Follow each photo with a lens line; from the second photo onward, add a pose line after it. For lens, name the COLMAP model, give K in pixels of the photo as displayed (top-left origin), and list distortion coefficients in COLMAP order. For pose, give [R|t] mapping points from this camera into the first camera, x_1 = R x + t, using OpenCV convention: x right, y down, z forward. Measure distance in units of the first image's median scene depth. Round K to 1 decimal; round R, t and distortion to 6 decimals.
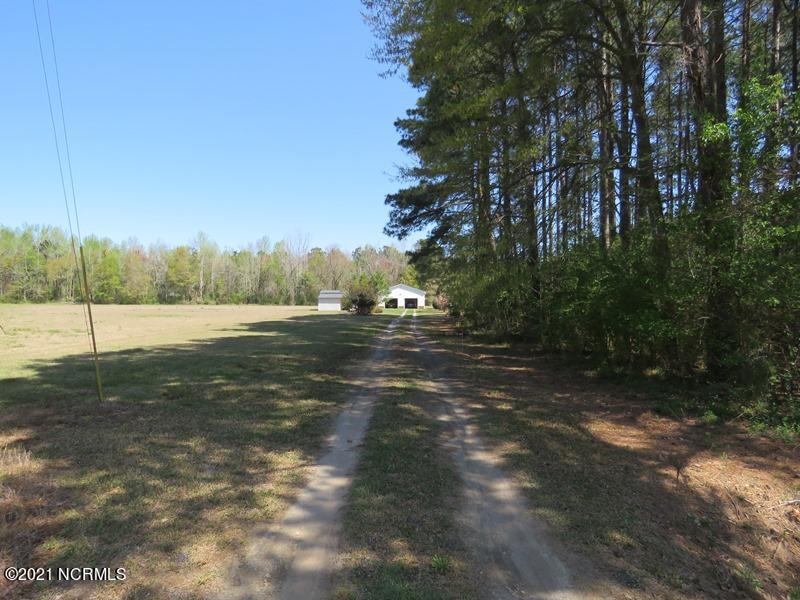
lens RADIAL K [[511.6, 0, 400.0], [0, 511.6, 300.0], [0, 0, 1]] dist [-0.004554, -0.000254]
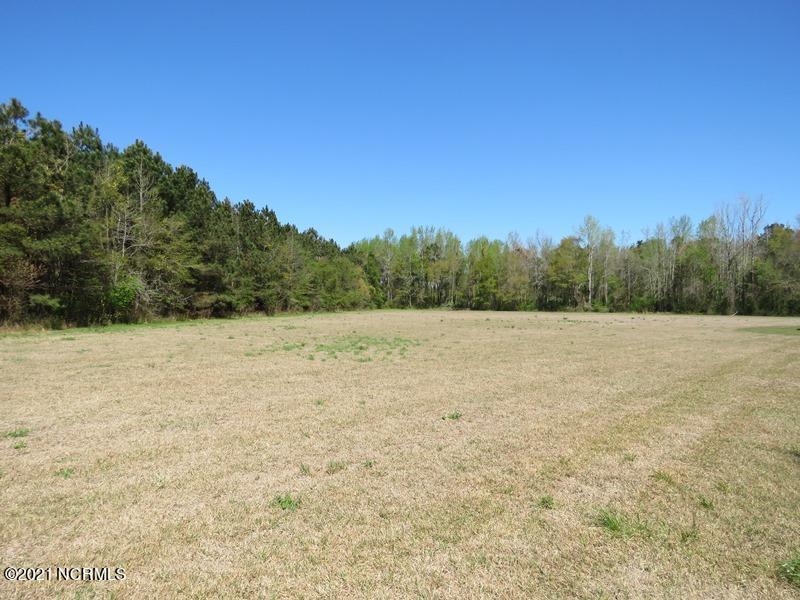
lens RADIAL K [[511.6, 0, 400.0], [0, 511.6, 300.0], [0, 0, 1]] dist [-0.004554, -0.000254]
pose [[0.720157, -0.003539, -0.693802, -0.068277], [-0.001959, 0.999973, -0.007134, -0.002918], [0.693808, 0.006497, 0.720131, 0.265173]]
